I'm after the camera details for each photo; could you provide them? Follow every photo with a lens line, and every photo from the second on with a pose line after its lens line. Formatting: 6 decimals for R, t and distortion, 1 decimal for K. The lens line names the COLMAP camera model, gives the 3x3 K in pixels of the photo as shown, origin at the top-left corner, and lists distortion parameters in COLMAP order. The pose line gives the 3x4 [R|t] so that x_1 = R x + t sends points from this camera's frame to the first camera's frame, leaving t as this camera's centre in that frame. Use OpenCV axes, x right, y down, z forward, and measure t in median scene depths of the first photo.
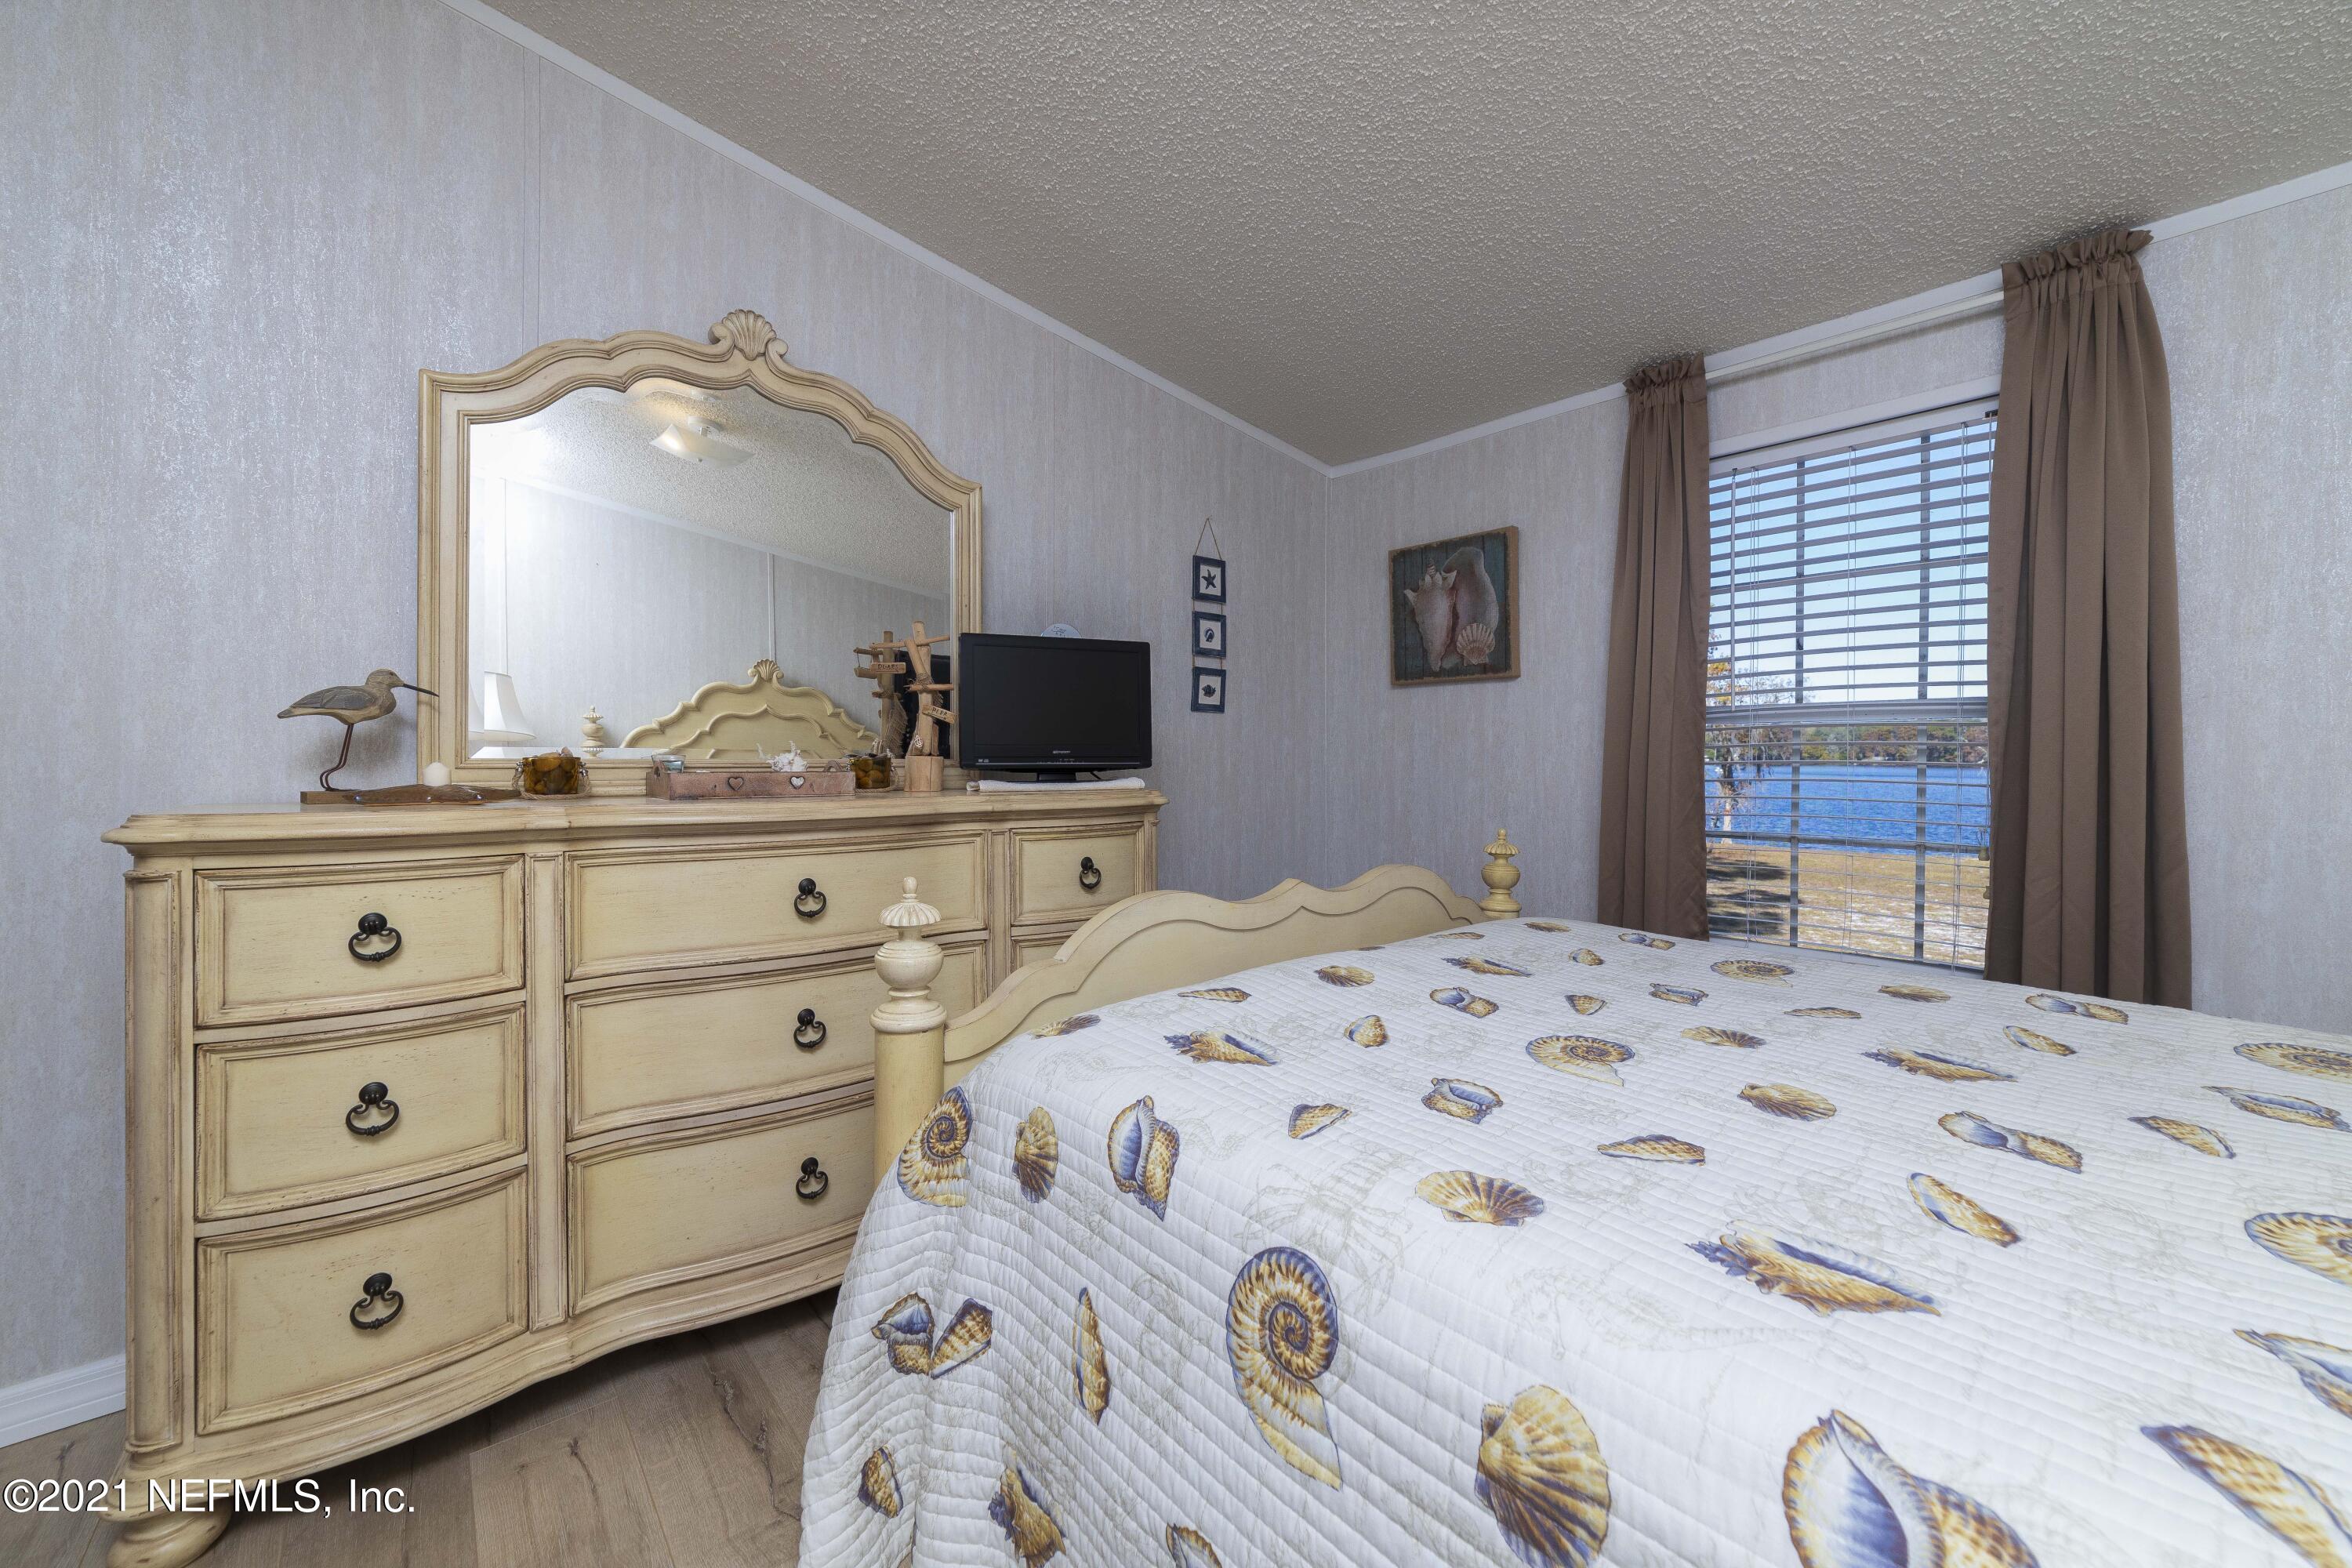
lens RADIAL K [[911.7, 0, 1198.9], [0, 911.7, 778.8], [0, 0, 1]] dist [-0.006768, 0.000118]
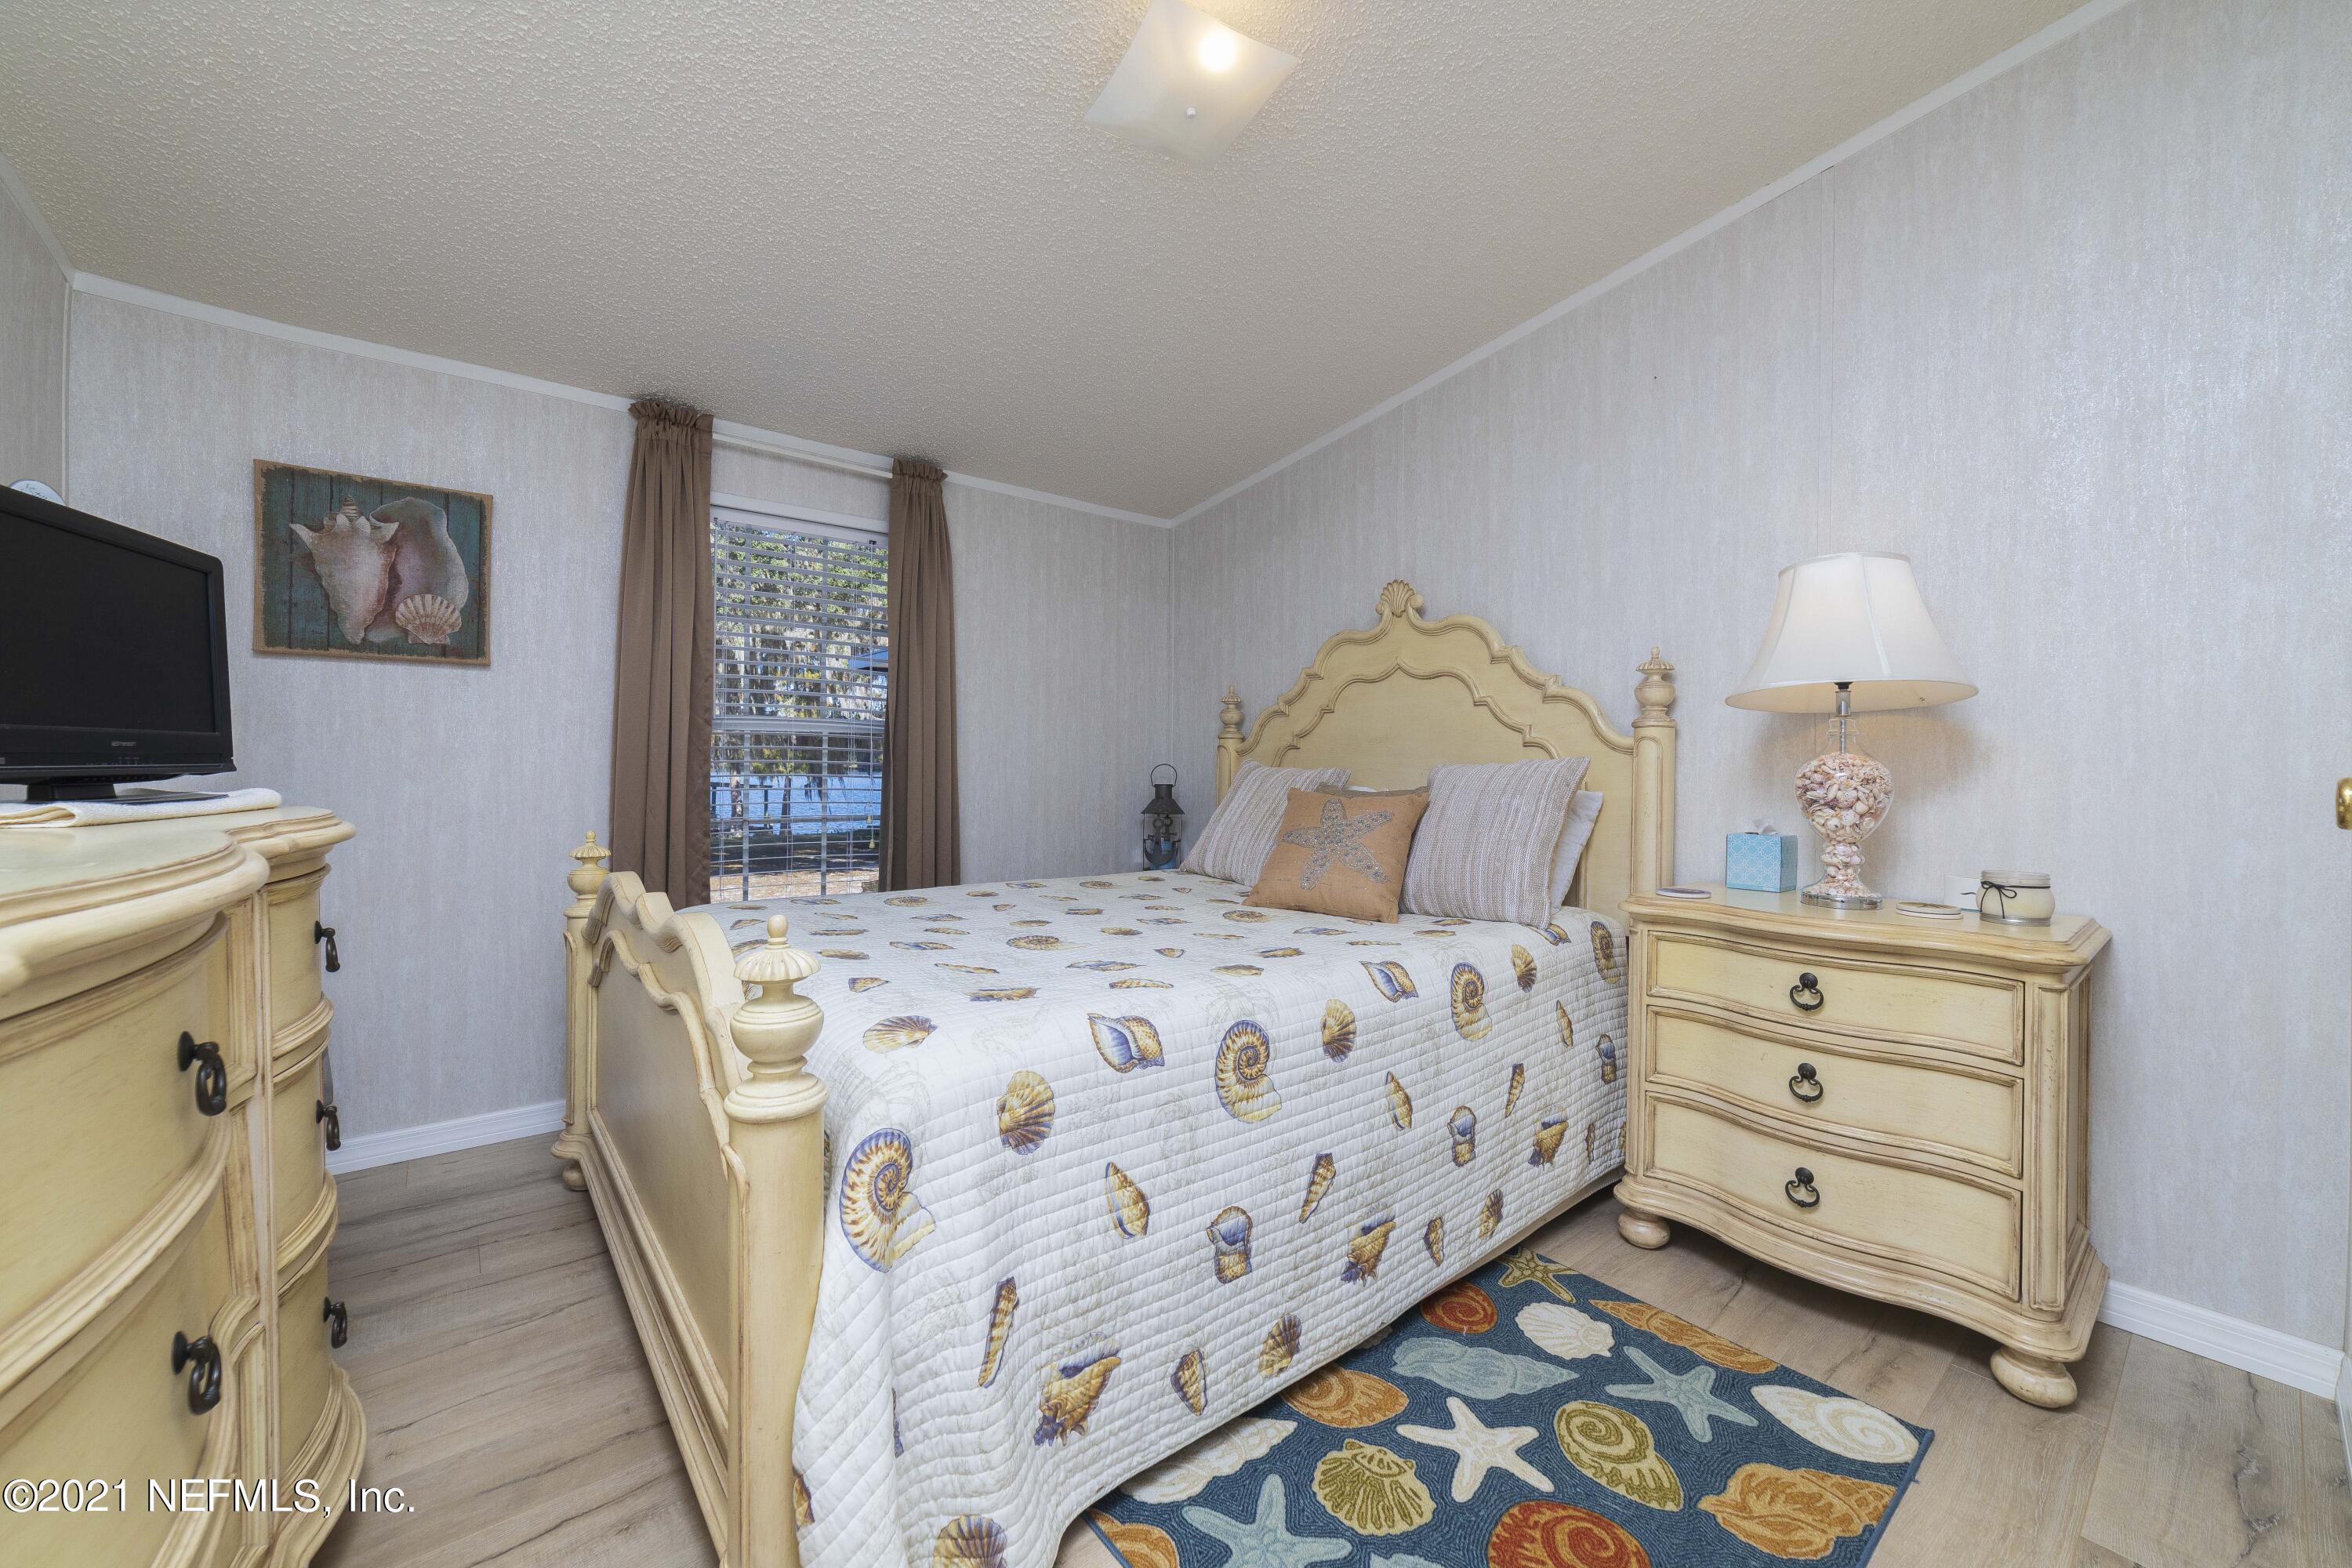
lens RADIAL K [[913.2, 0, 1168.7], [0, 913.2, 786.3], [0, 0, 1]] dist [-0.015926, 0.000257]
pose [[0.033681, -0.027673, 0.999049, -0.597220], [0.017043, 0.999487, 0.027111, -0.008081], [-0.999287, 0.016113, 0.034135, 0.361219]]
